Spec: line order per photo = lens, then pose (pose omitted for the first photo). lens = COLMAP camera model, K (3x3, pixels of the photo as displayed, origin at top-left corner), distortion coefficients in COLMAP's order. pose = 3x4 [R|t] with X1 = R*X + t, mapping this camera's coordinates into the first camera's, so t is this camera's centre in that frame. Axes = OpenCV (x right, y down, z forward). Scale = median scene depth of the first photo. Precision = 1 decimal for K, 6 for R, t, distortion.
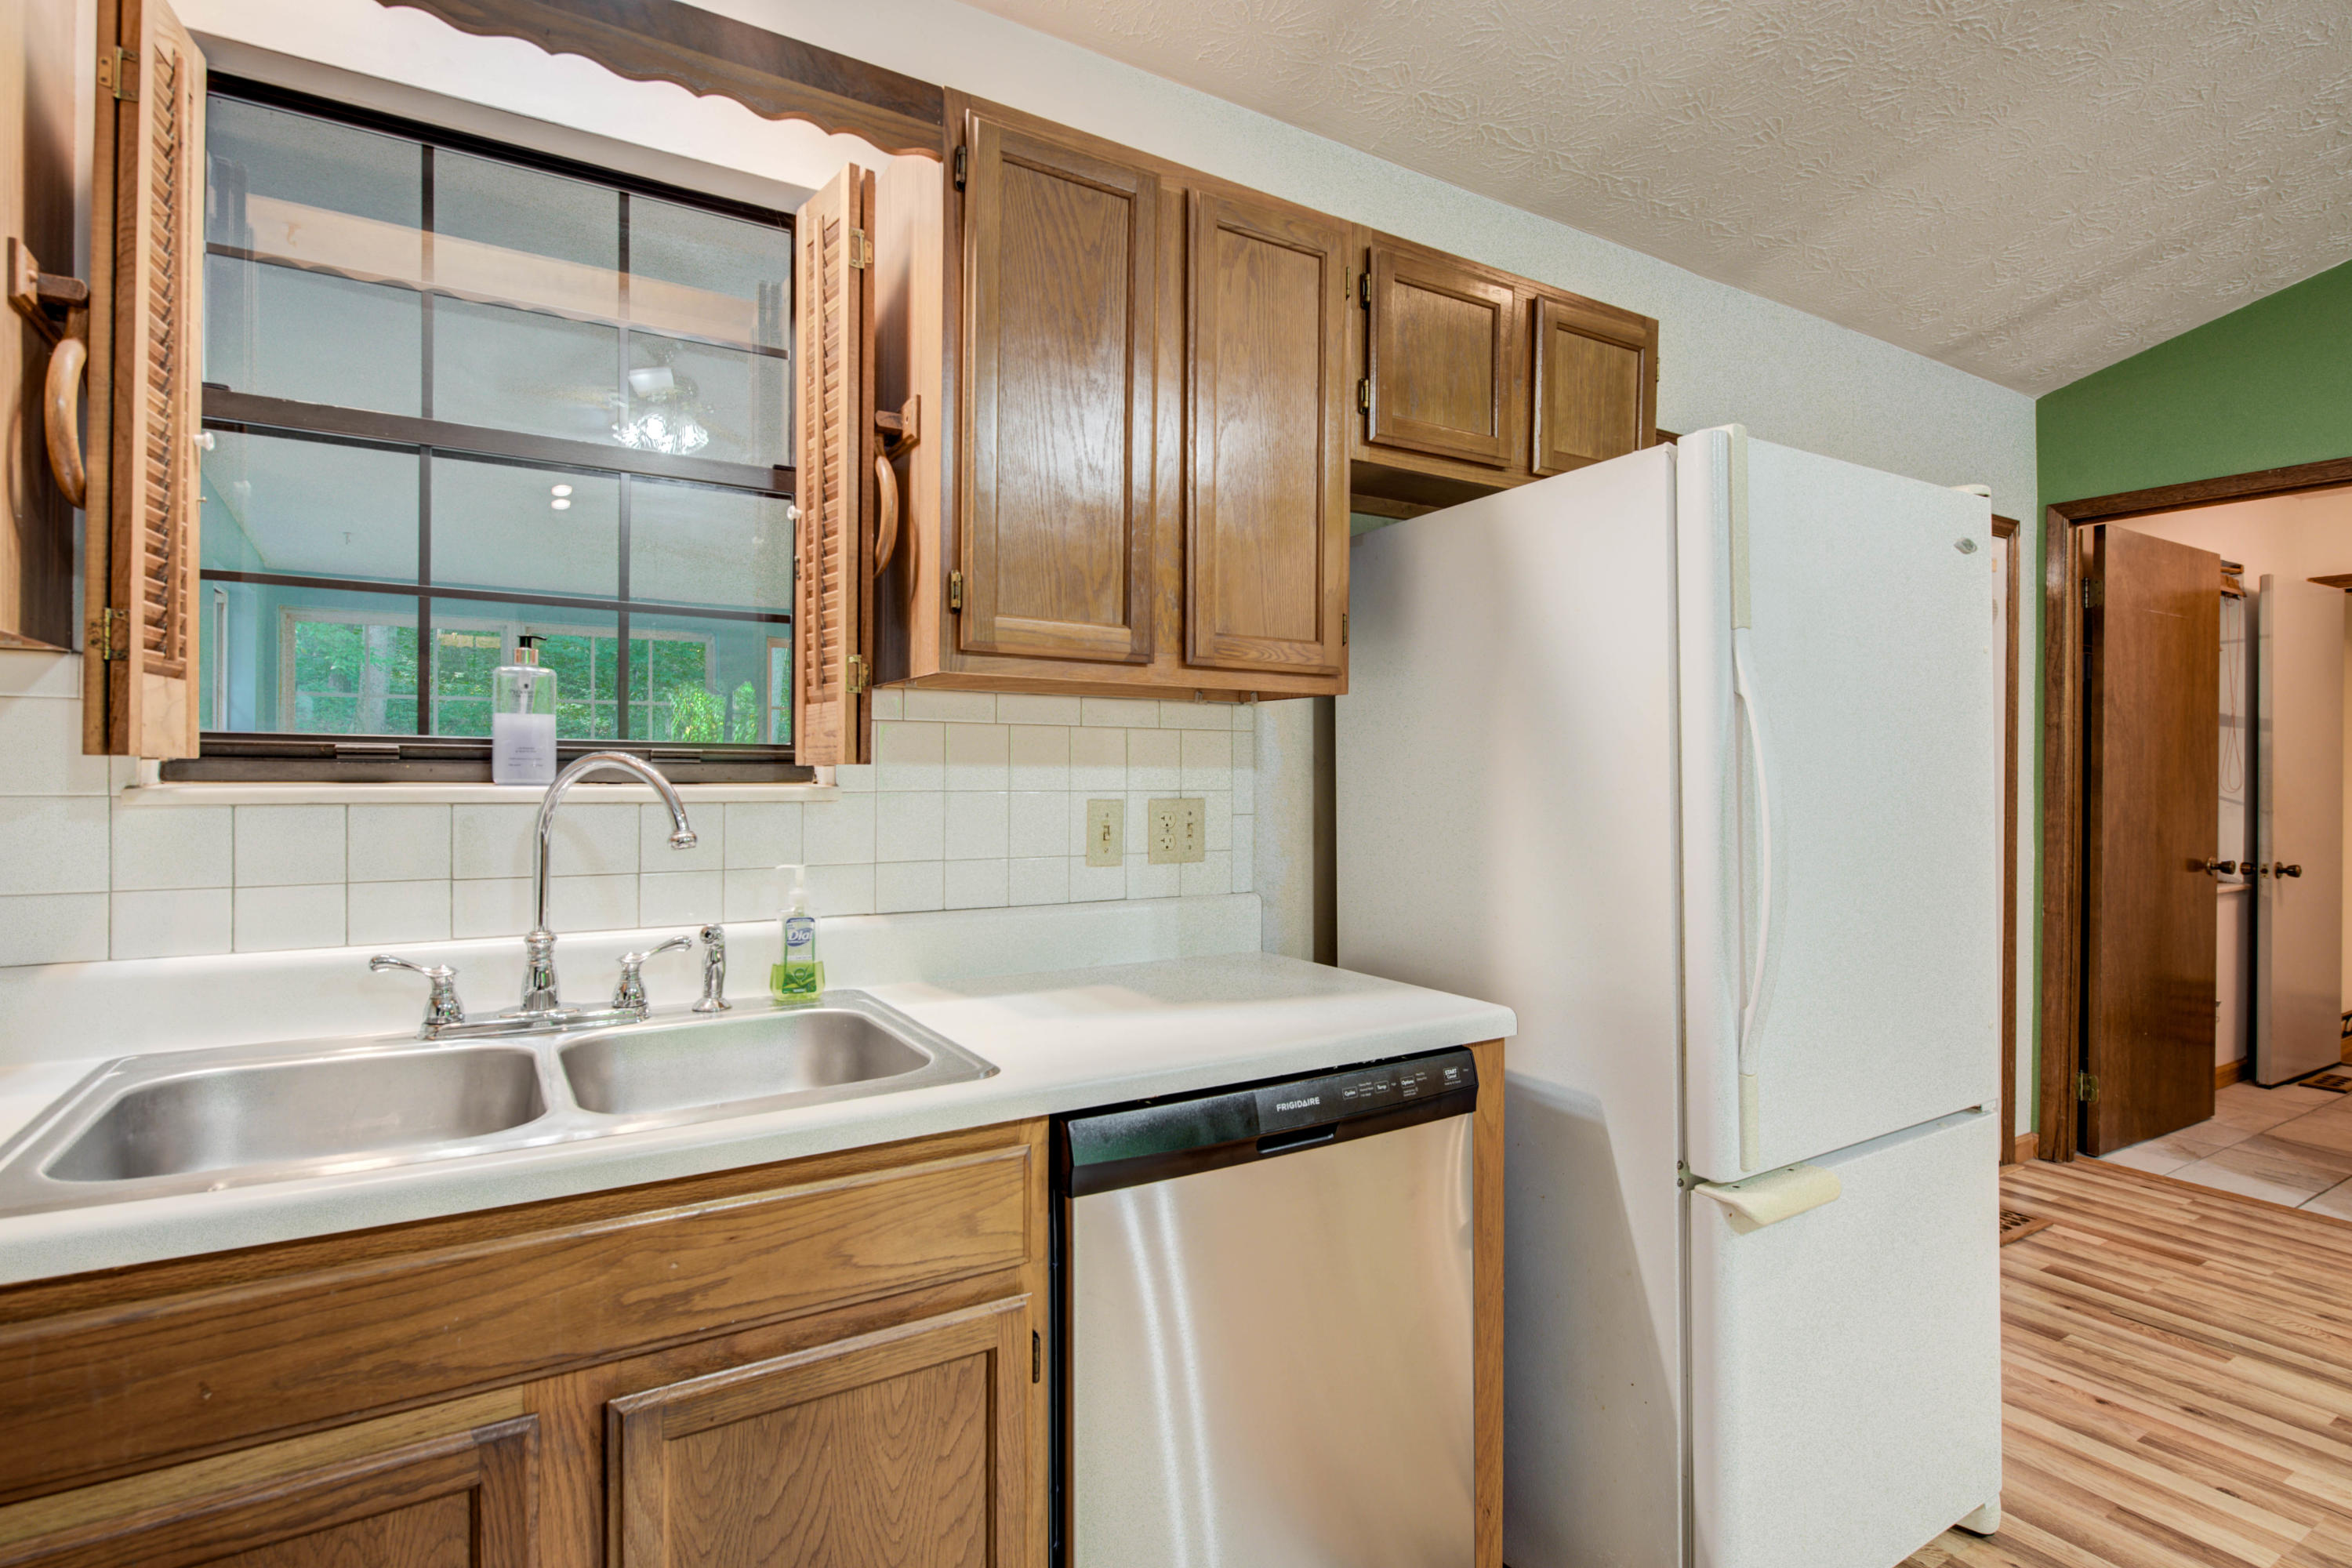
lens RADIAL K [[1165.3, 0, 1176.0], [0, 1165.3, 784.0], [0, 0, 1]] dist [0.000135, -0.000464]
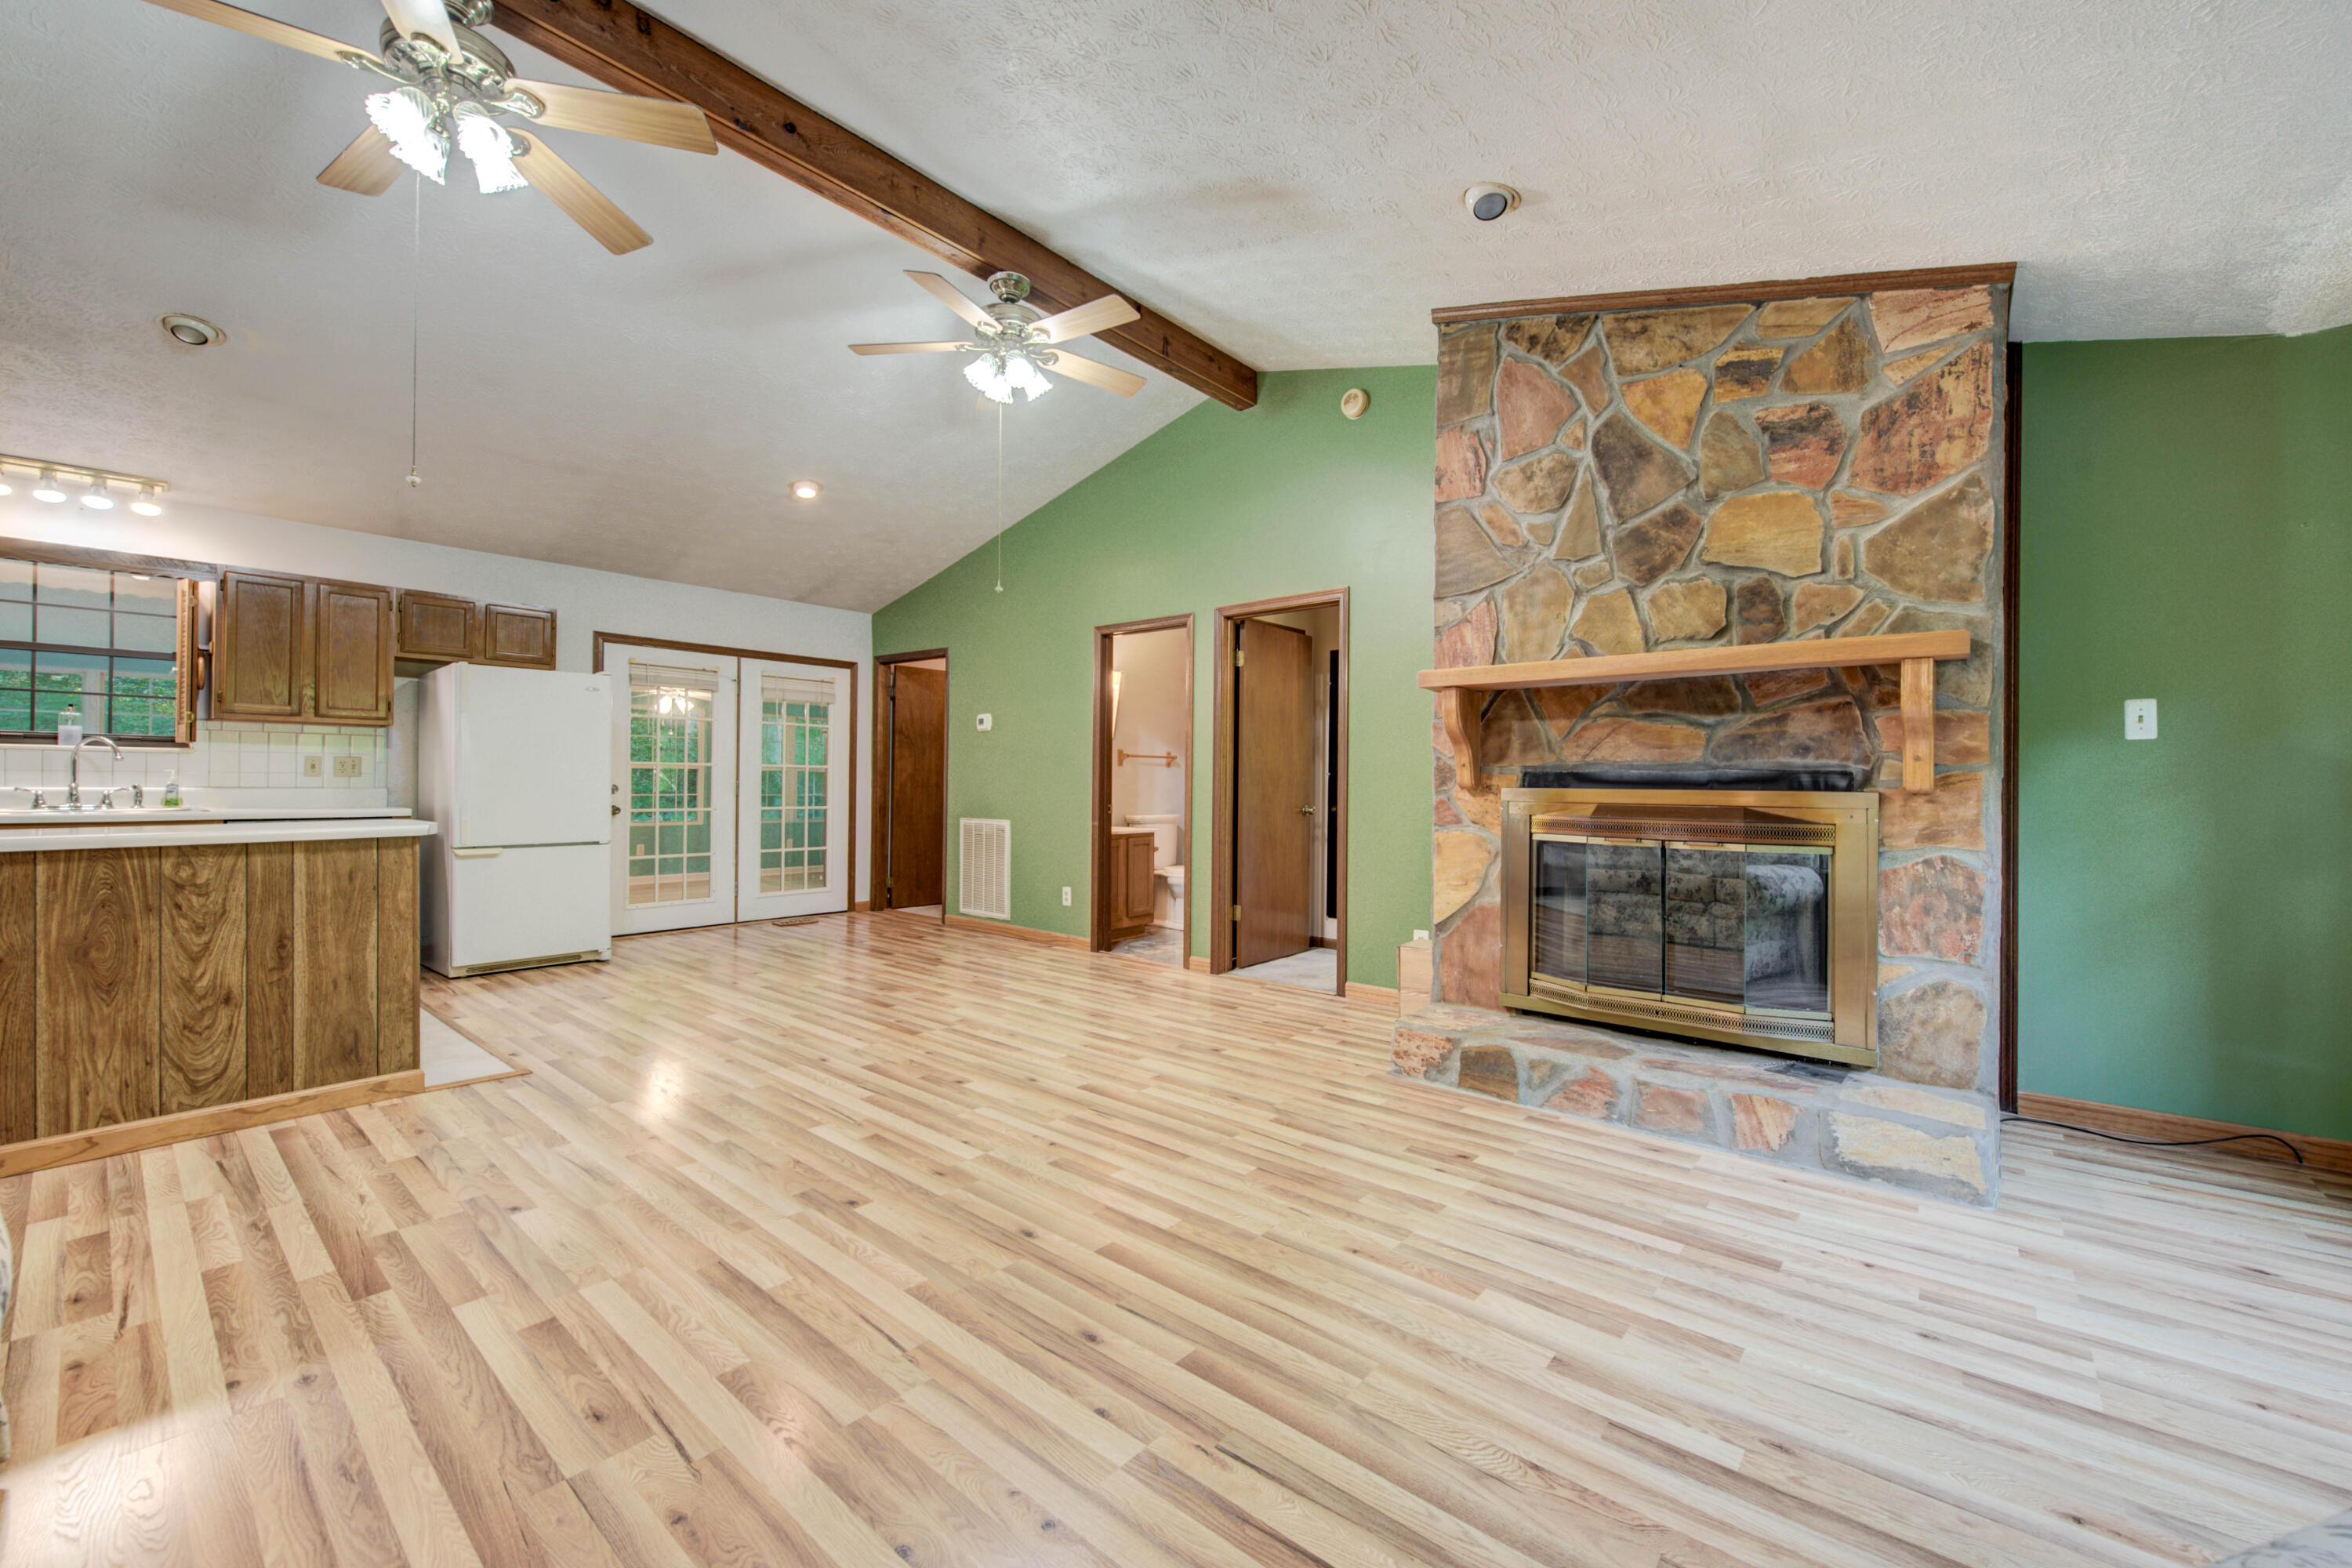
lens RADIAL K [[928.6, 0, 1181.7], [0, 928.6, 780.9], [0, 0, 1]] dist [0.002627, -0.002195]
pose [[0.948973, 0.004509, 0.315326, 1.745039], [-0.001534, 0.999952, -0.009682, 0.127344], [-0.315354, 0.008705, 0.948934, -2.722007]]
